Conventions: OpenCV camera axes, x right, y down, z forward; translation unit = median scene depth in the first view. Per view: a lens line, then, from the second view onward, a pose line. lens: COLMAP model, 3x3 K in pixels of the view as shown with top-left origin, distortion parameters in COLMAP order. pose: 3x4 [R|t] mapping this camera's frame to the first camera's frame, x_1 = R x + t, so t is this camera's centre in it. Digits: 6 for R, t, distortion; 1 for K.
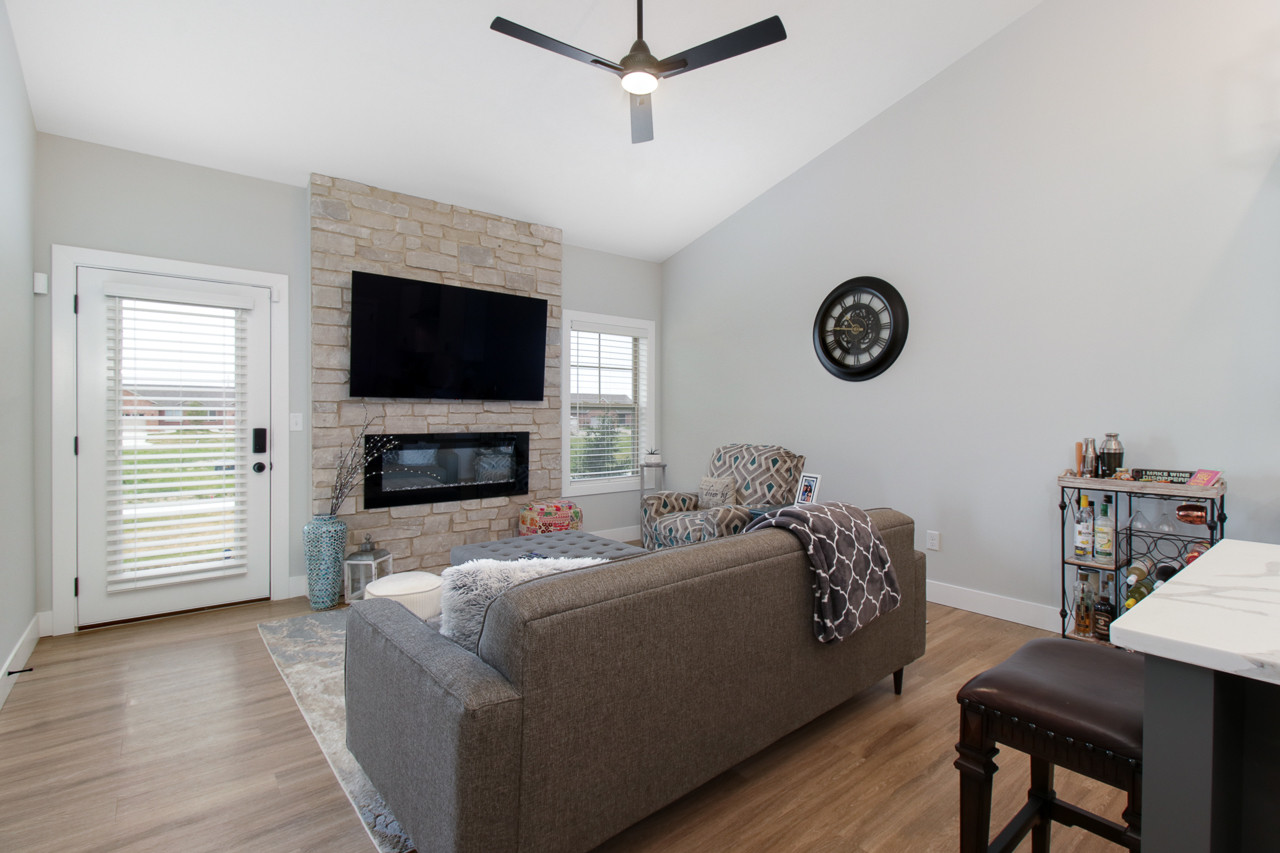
lens RADIAL K [[594.3, 0, 646.0], [0, 594.3, 421.0], [0, 0, 1]] dist [-0.012391, -0.001604]
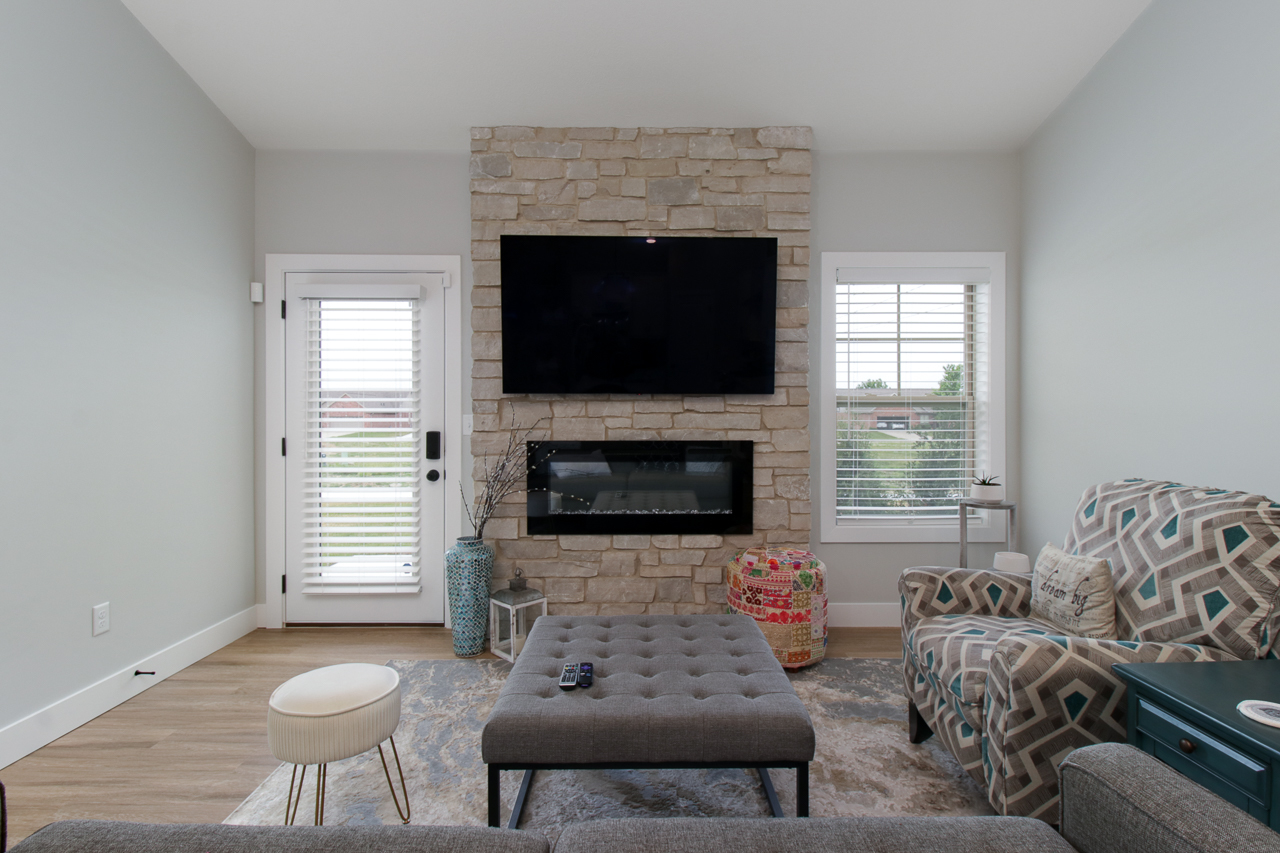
lens RADIAL K [[626.2, 0, 632.2], [0, 626.2, 415.0], [0, 0, 1]] dist [0.002691, -0.008969]
pose [[0.780089, -0.003207, -0.625660, 0.163447], [-0.002936, 0.999957, -0.008786, -0.004816], [0.625661, 0.008691, 0.780046, 0.440708]]
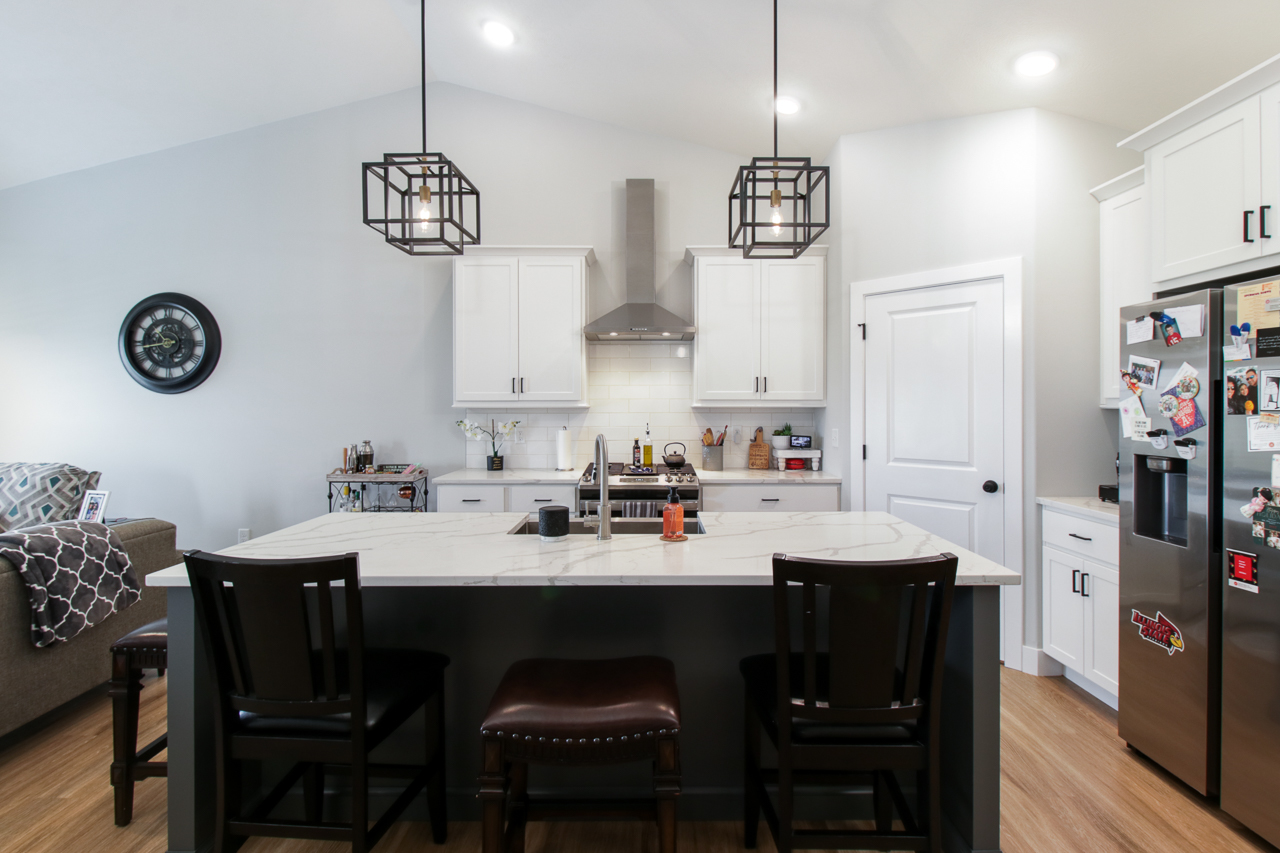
lens RADIAL K [[594.3, 0, 666.3], [0, 594.3, 407.7], [0, 0, 1]] dist [-0.012391, -0.001604]
pose [[0.602476, -0.004796, 0.798122, 0.063215], [0.008884, 0.999960, -0.000698, -0.035889], [-0.798087, 0.007511, 0.602495, -0.305202]]
